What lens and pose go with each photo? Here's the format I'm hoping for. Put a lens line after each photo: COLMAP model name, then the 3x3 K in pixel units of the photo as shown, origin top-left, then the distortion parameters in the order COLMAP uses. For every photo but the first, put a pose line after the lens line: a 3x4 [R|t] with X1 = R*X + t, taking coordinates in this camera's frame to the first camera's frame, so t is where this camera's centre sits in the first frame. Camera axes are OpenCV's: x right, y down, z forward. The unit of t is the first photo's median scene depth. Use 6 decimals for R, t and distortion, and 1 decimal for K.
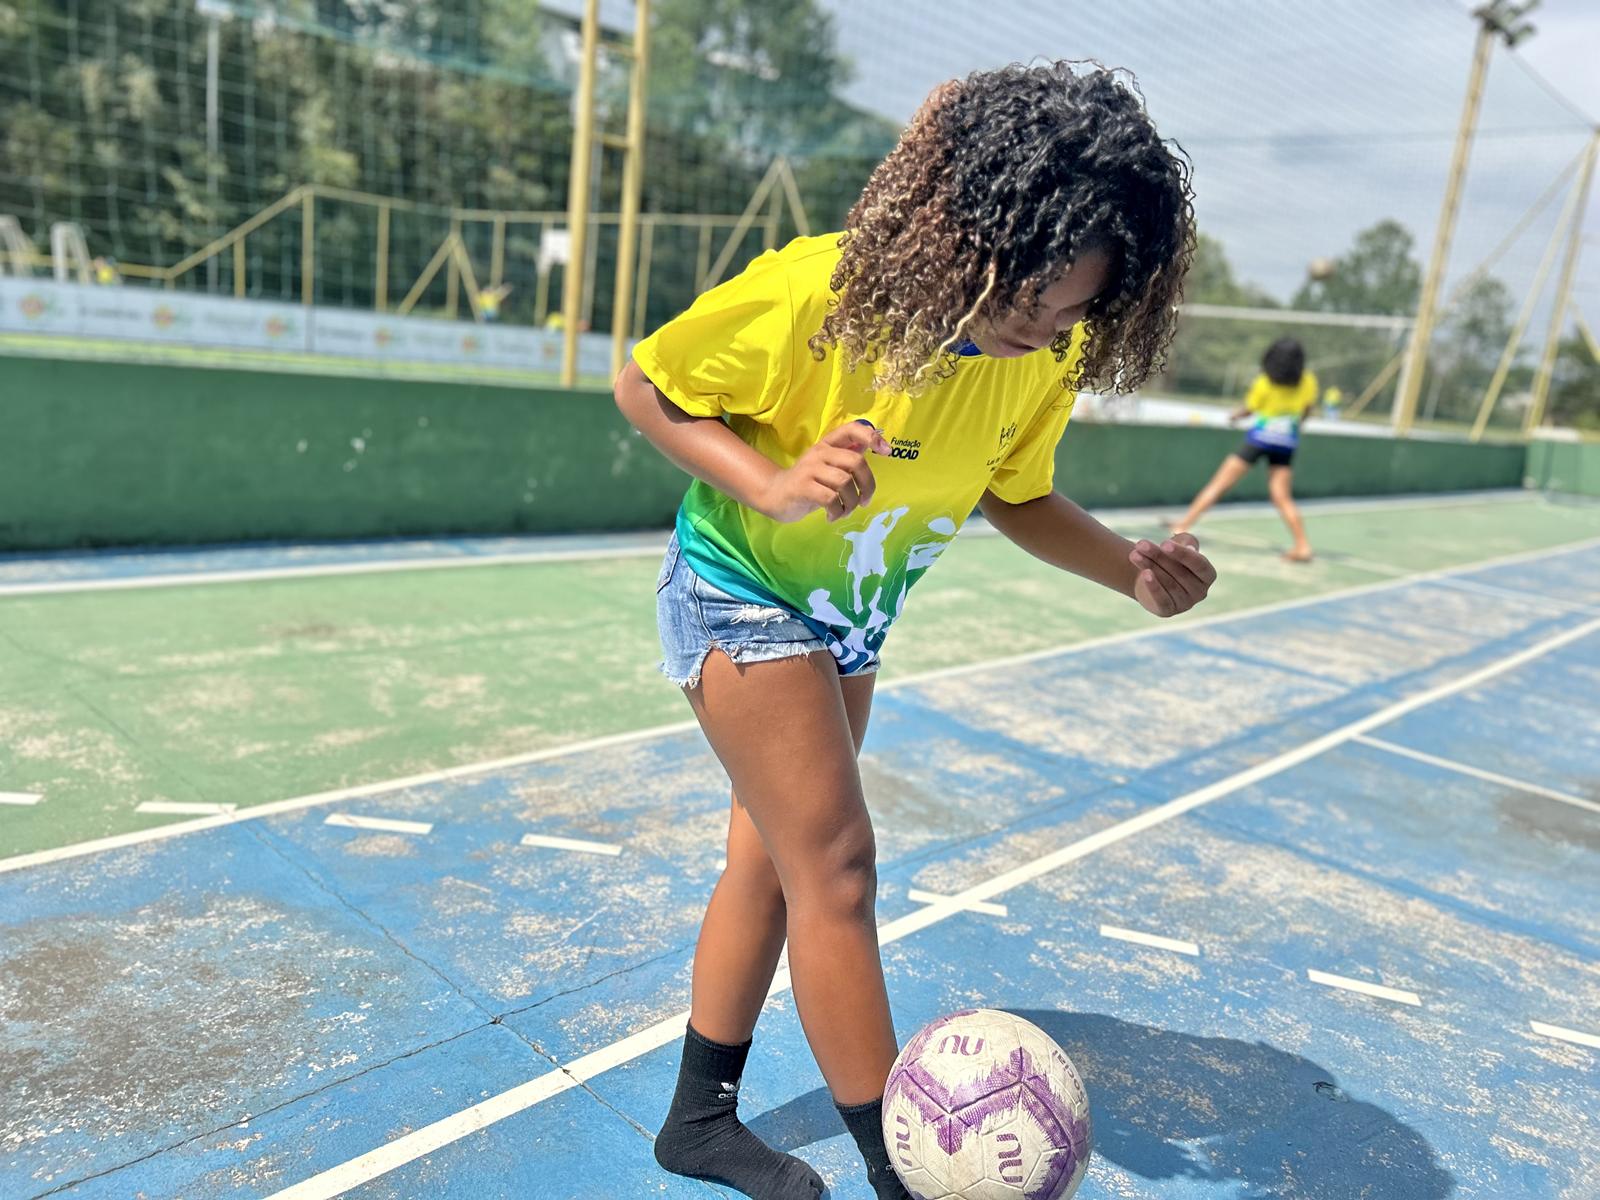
lens RADIAL K [[1207.5, 0, 830.2], [0, 1207.5, 622.1], [0, 0, 1]] dist [0.038815, -0.048379]
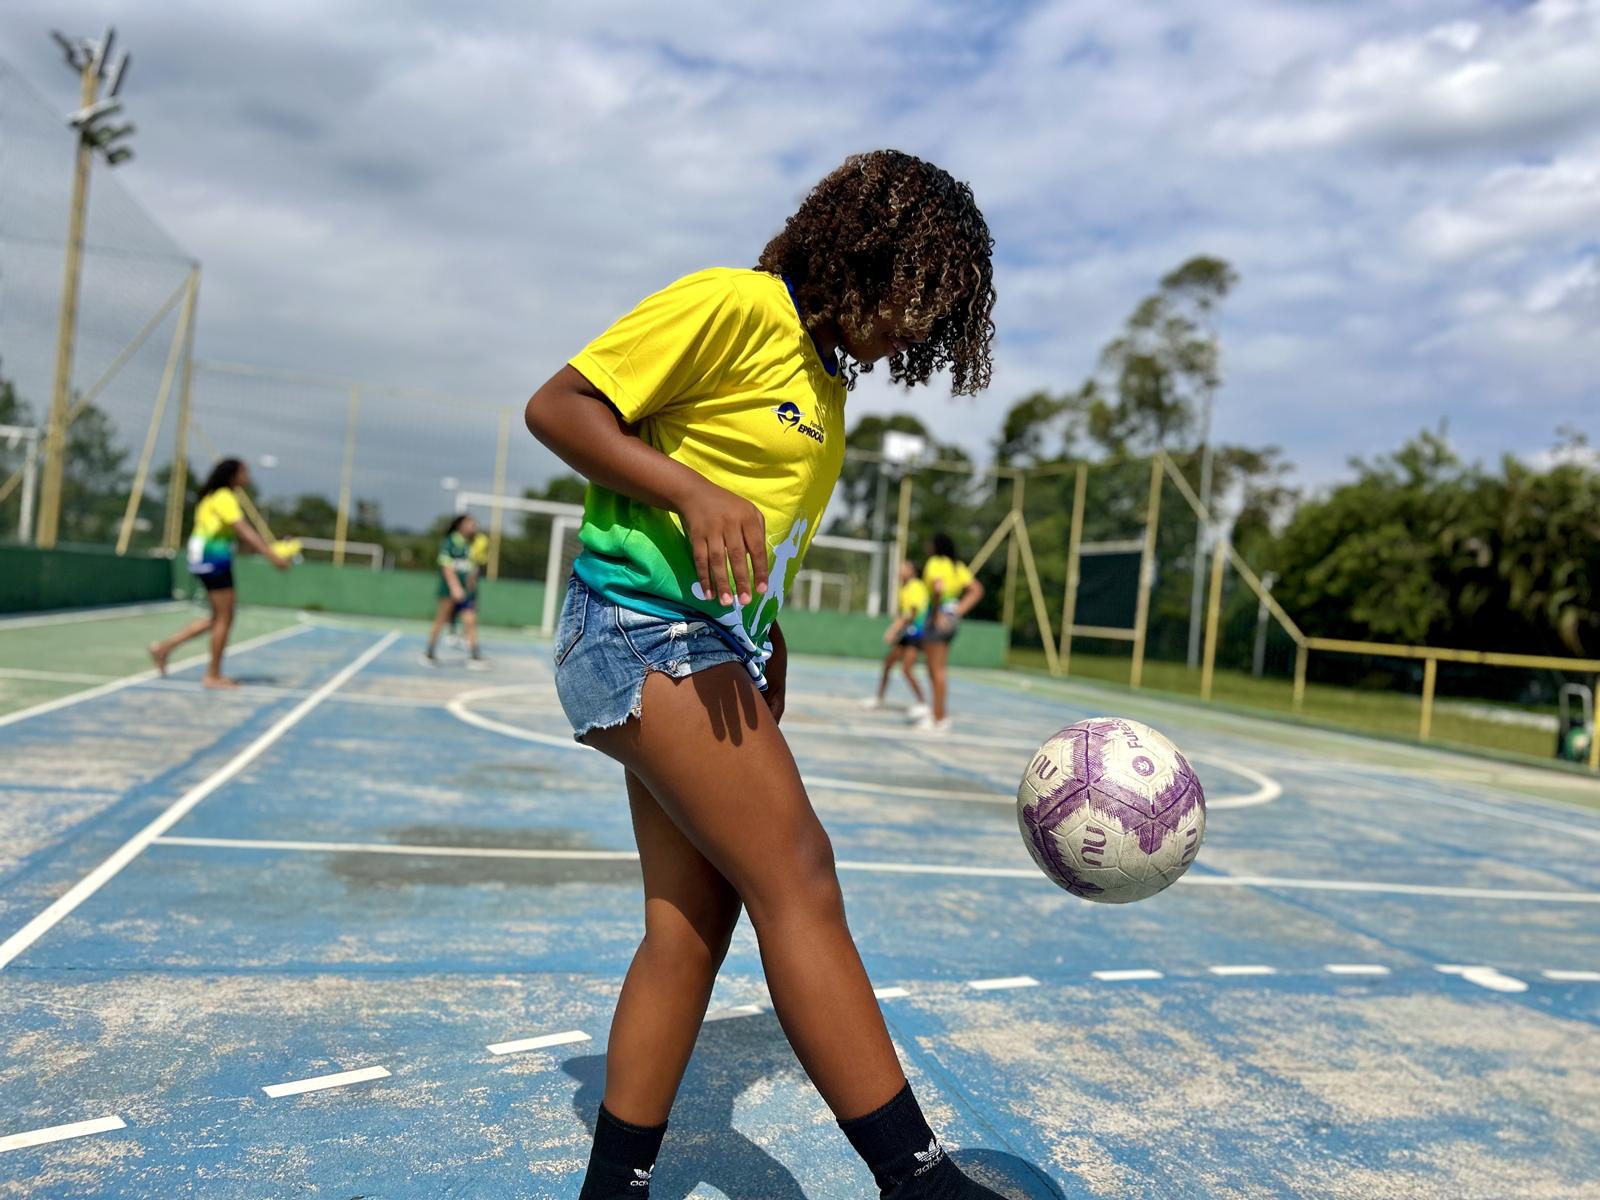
lens RADIAL K [[1207.5, 0, 806.9], [0, 1207.5, 605.5], [0, 0, 1]] dist [0.038815, -0.048379]
pose [[0.528531, -0.055987, 0.847066, -0.078592], [0.151947, 0.987948, -0.029509, 0.035591], [-0.835205, 0.144306, 0.530668, 0.170188]]
